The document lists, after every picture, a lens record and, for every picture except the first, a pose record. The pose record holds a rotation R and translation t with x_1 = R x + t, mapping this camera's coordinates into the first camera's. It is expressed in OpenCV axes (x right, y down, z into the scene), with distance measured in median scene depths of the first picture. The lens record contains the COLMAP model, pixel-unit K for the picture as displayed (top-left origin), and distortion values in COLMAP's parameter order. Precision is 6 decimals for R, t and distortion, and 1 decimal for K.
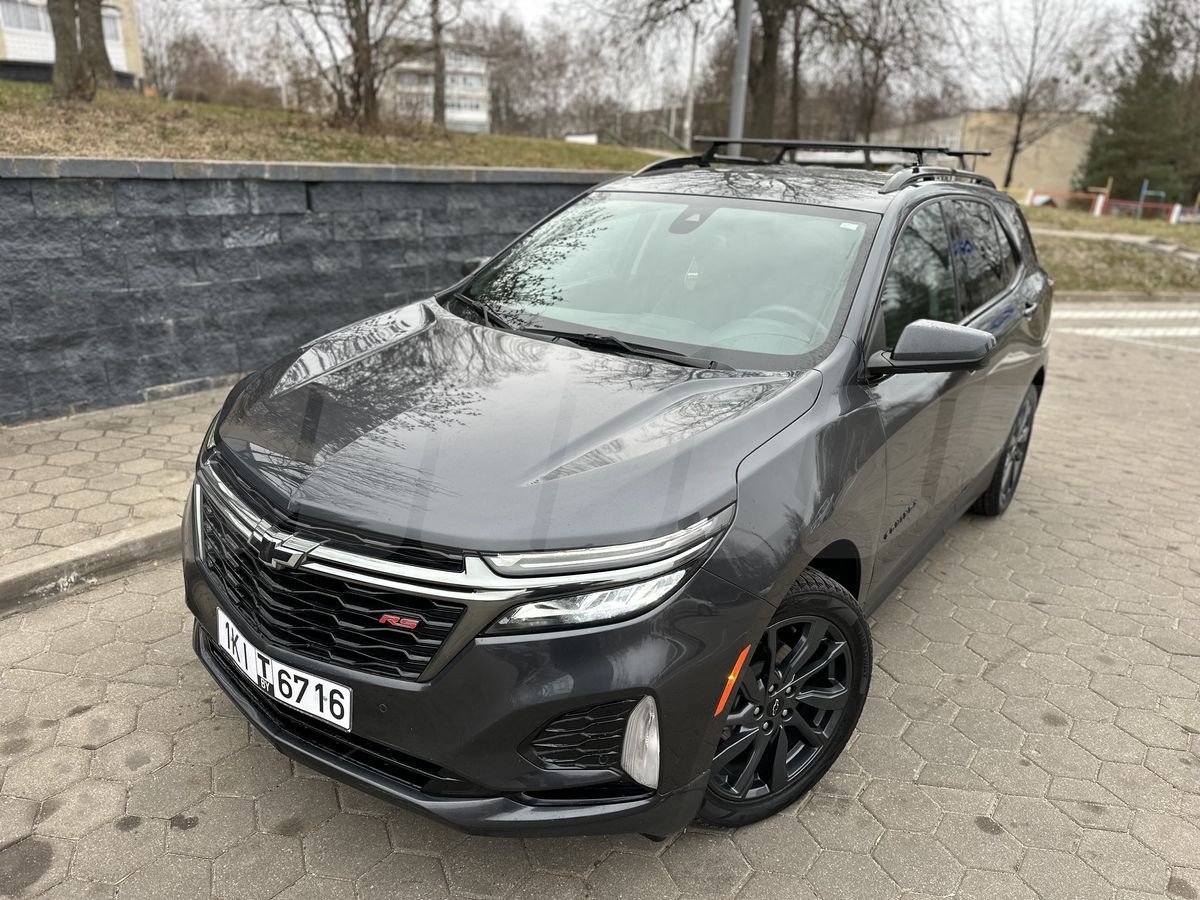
lens RADIAL K [[850.6, 0, 600.0], [0, 850.6, 450.0], [0, 0, 1]] dist [0.012542, 0.004298]
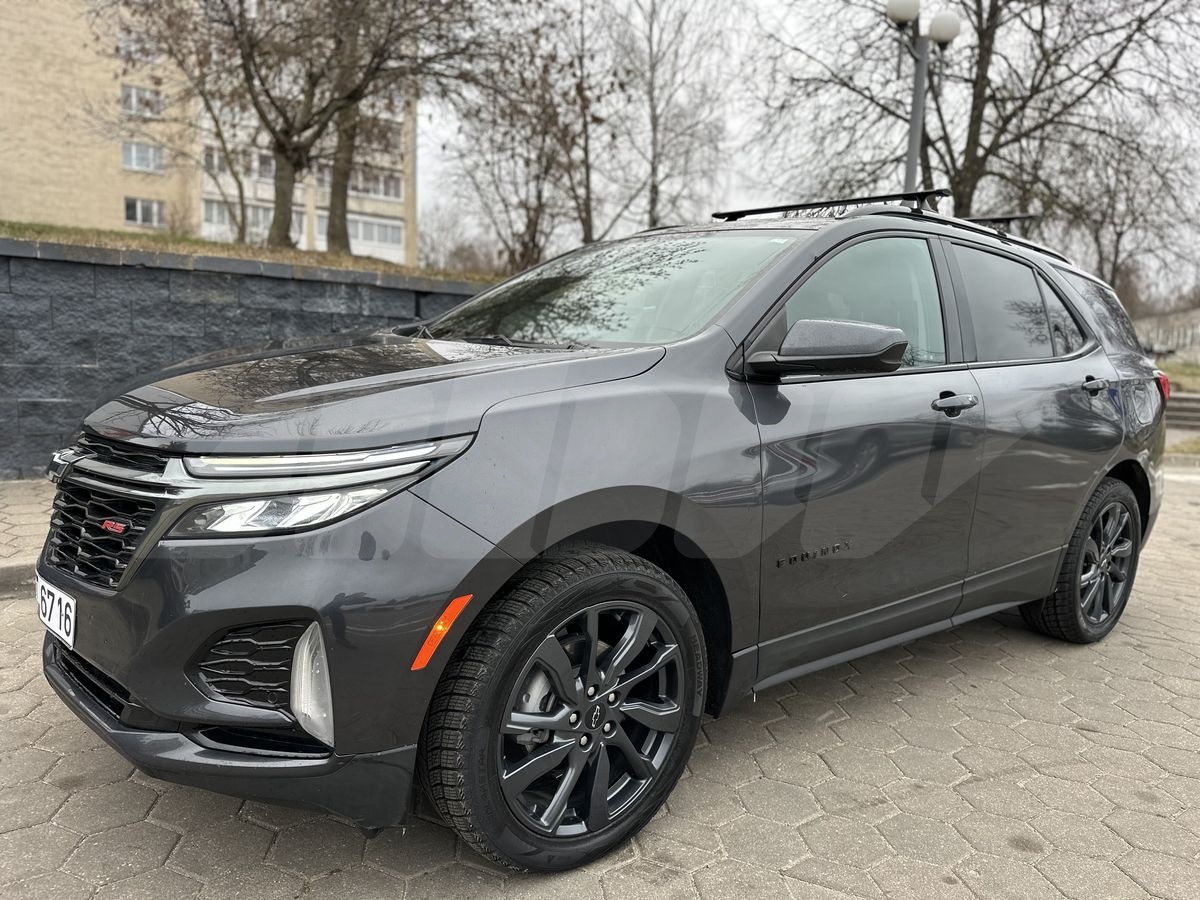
lens RADIAL K [[834.1, 0, 586.5], [0, 834.1, 451.8], [0, 0, 1]] dist [0.133671, -0.199061]
pose [[0.962034, 0.042879, -0.269540, 0.349470], [-0.097846, 0.976121, -0.193944, 0.163027], [0.254787, 0.212954, 0.943257, 0.127310]]
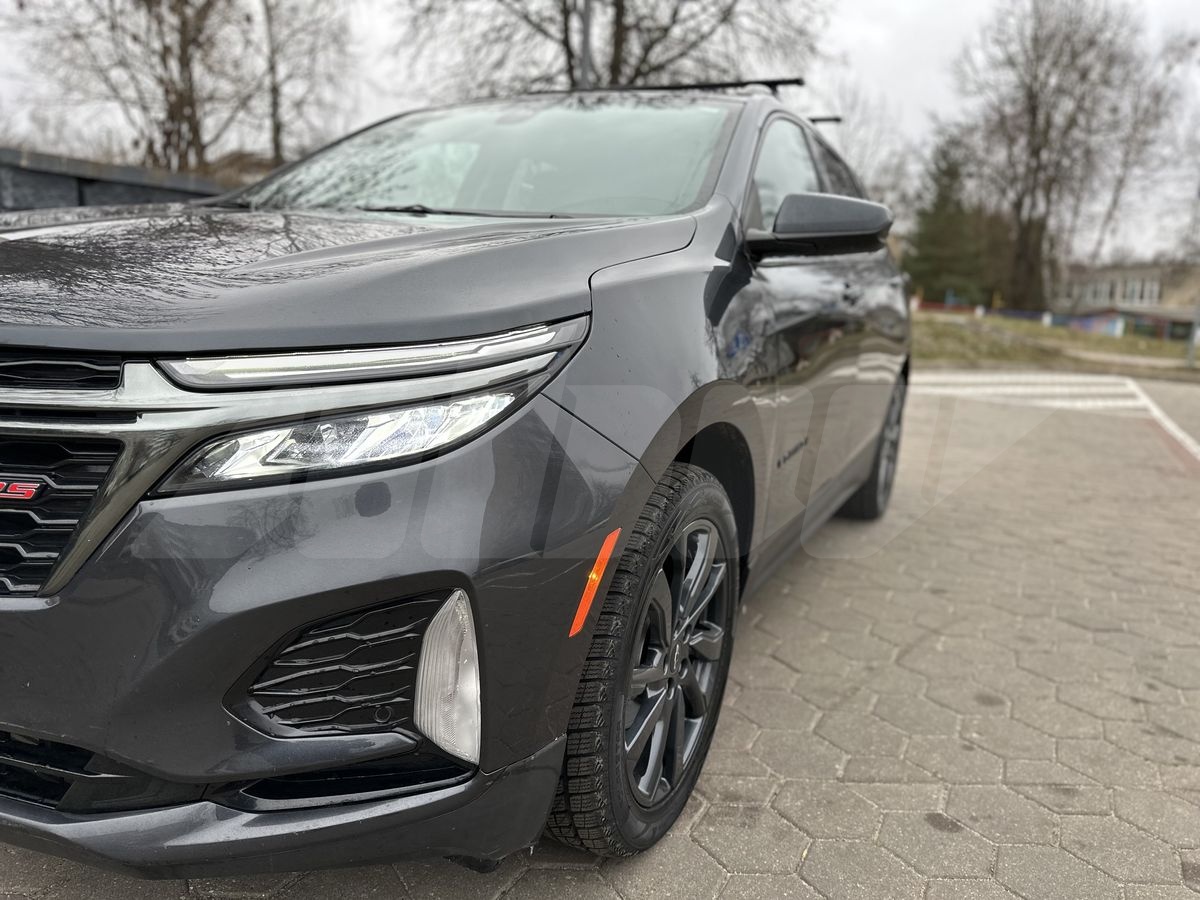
lens RADIAL K [[847.8, 0, 590.6], [0, 847.8, 463.2], [0, 0, 1]] dist [0.018078, -0.006645]
pose [[0.987516, -0.023628, 0.155734, 0.039954], [0.041506, 0.992777, -0.112570, 0.169588], [-0.151949, 0.117629, 0.981364, 0.243075]]
